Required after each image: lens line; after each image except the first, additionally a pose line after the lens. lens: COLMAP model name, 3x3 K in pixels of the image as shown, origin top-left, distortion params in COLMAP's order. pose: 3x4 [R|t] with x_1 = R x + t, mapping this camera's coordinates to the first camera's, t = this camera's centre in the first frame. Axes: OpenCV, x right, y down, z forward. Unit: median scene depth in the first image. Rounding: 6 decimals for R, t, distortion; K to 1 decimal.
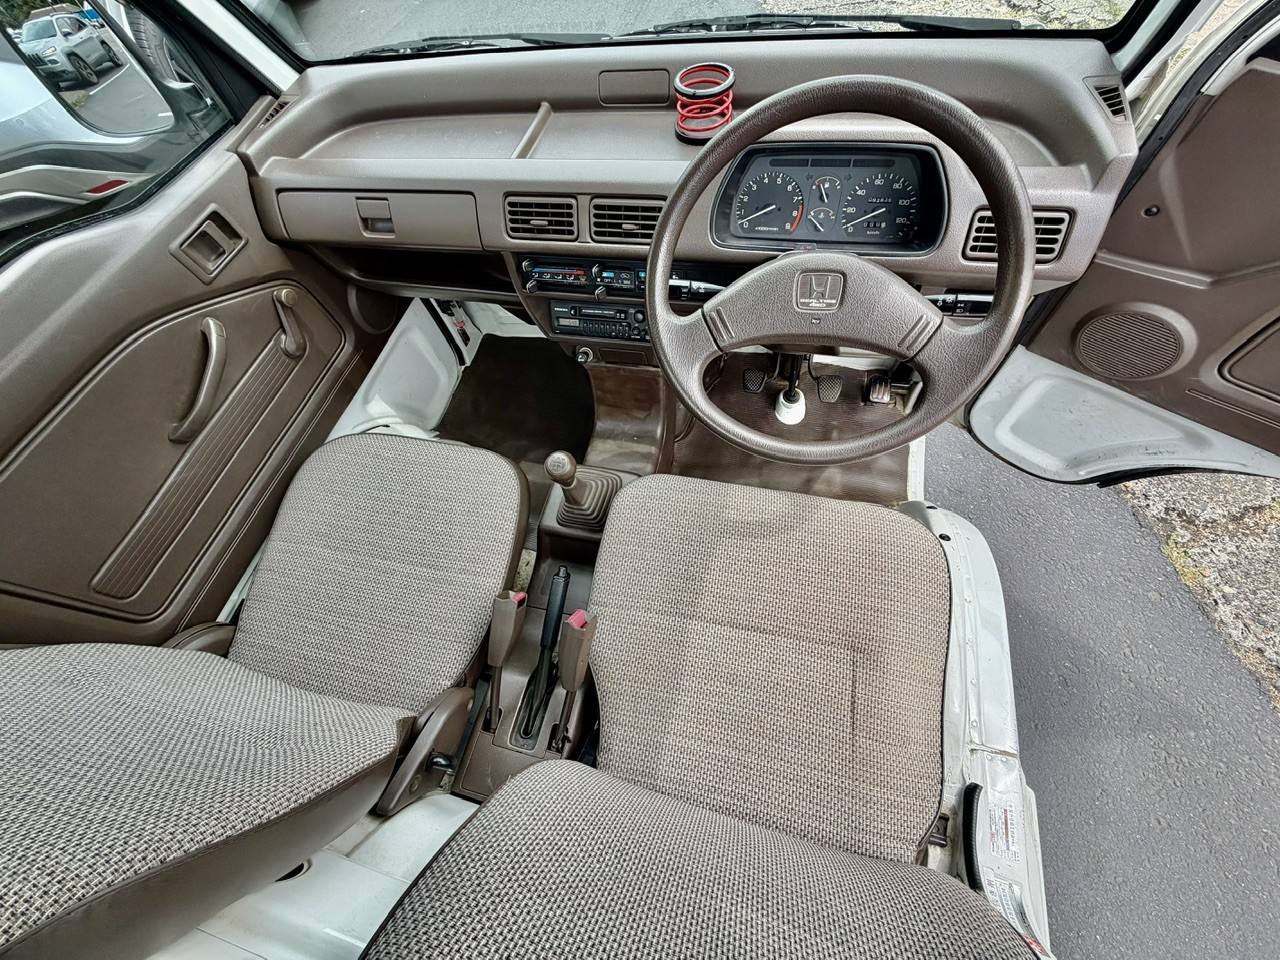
lens RADIAL K [[510.6, 0, 636.9], [0, 510.6, 478.6], [0, 0, 1]] dist [-0.004059, 0.003461]
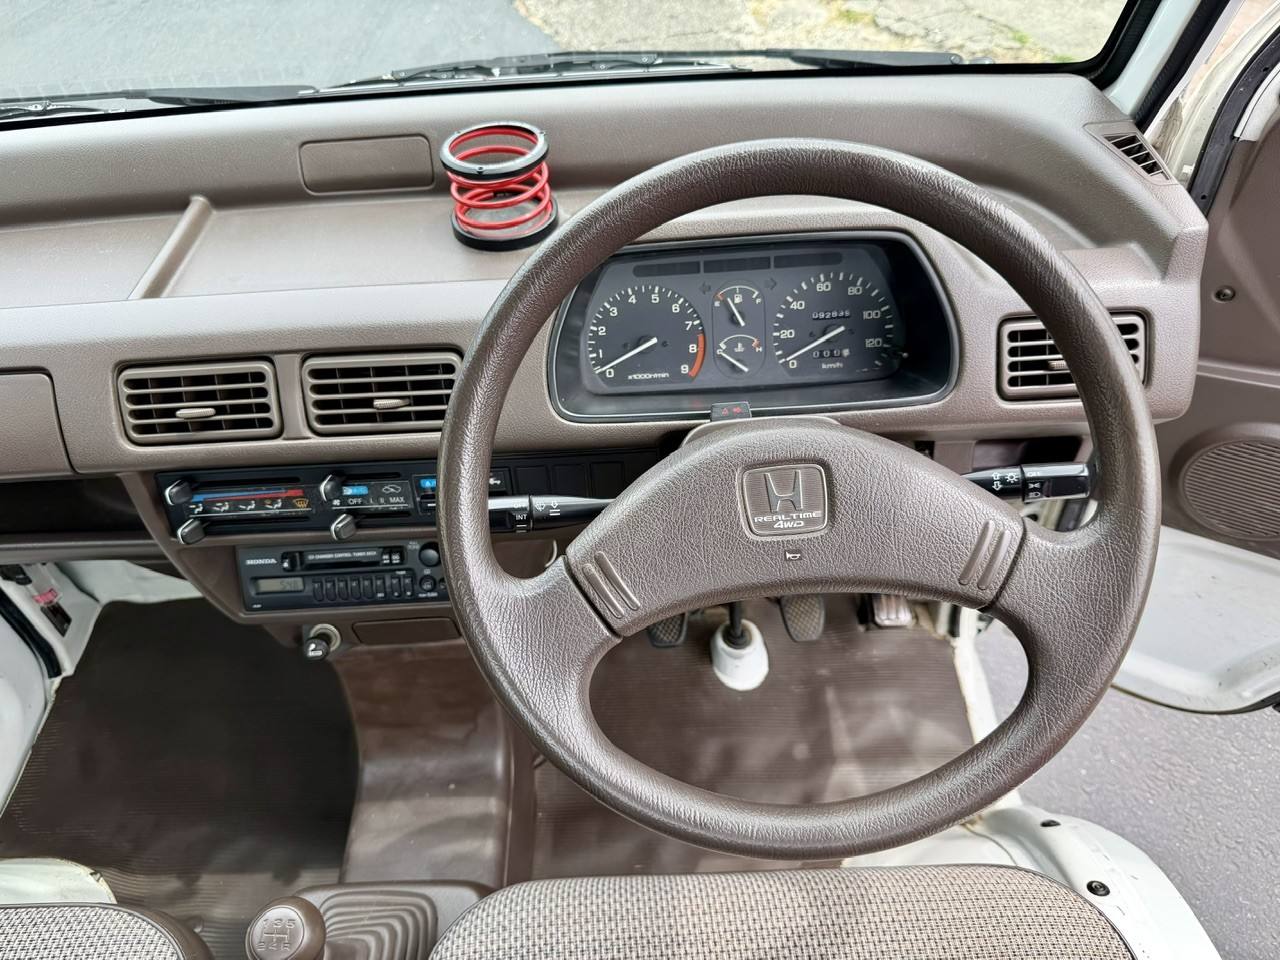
lens RADIAL K [[913.8, 0, 634.3], [0, 913.8, 486.3], [0, 0, 1]] dist [0.046502, -0.070507]
pose [[0.965779, -0.126628, 0.226354, 0.003865], [0.186906, 0.944861, -0.268892, -0.120310], [-0.179824, 0.301997, 0.936195, 0.125250]]
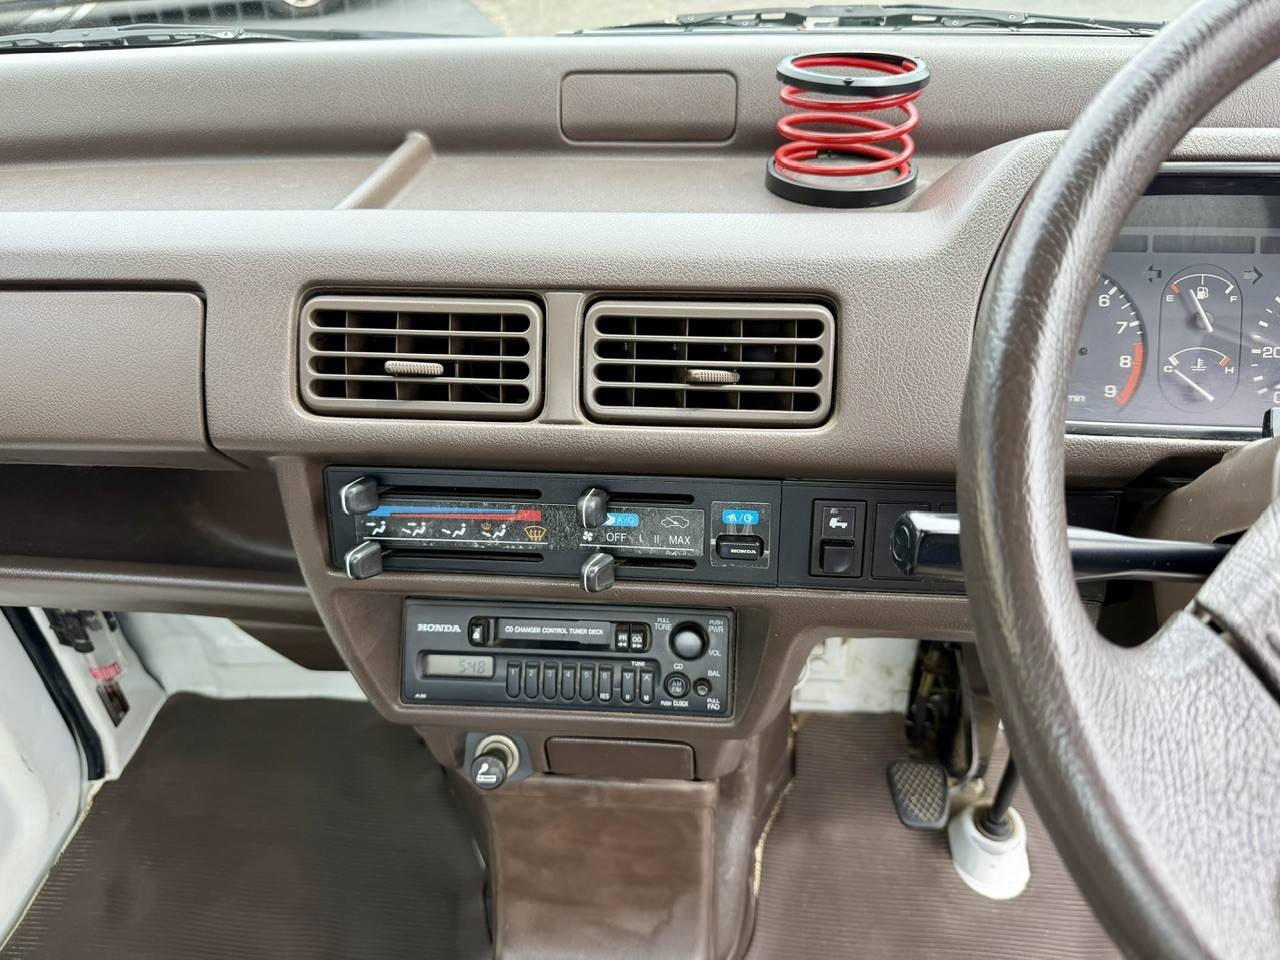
lens RADIAL K [[913.8, 0, 636.9], [0, 913.8, 474.2], [0, 0, 1]] dist [0.046502, -0.070507]
pose [[0.982851, 0.000879, 0.184402, -0.159166], [0.083200, 0.890306, -0.447698, -0.175437], [-0.164568, 0.455363, 0.874964, 0.506204]]
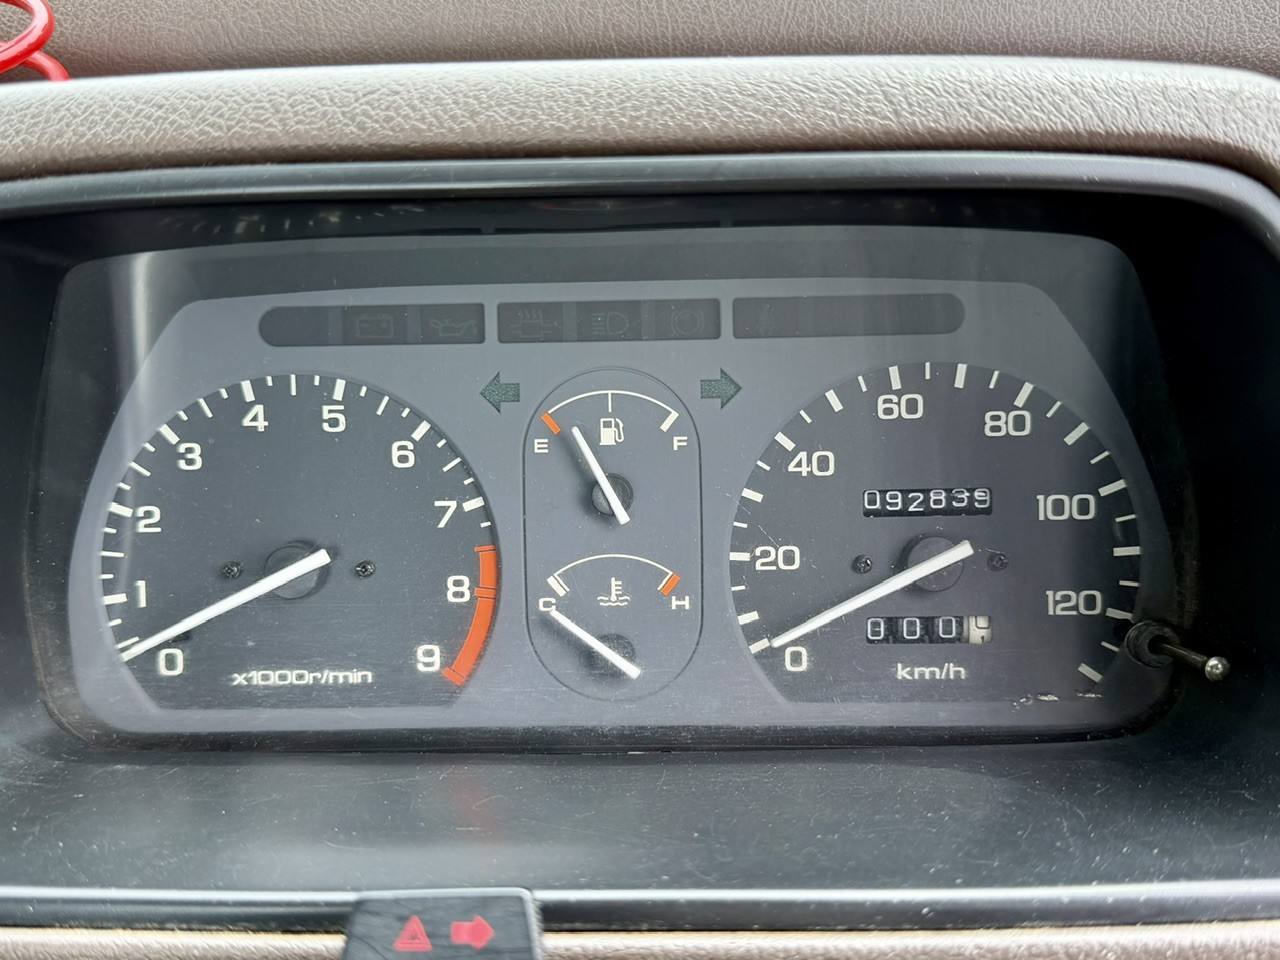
lens RADIAL K [[913.8, 0, 651.1], [0, 913.8, 490.7], [0, 0, 1]] dist [0.046502, -0.070507]
pose [[0.975792, -0.027164, 0.217007, 0.303349], [0.132879, 0.861743, -0.489635, -0.389267], [-0.173704, 0.506618, 0.844491, 0.716119]]
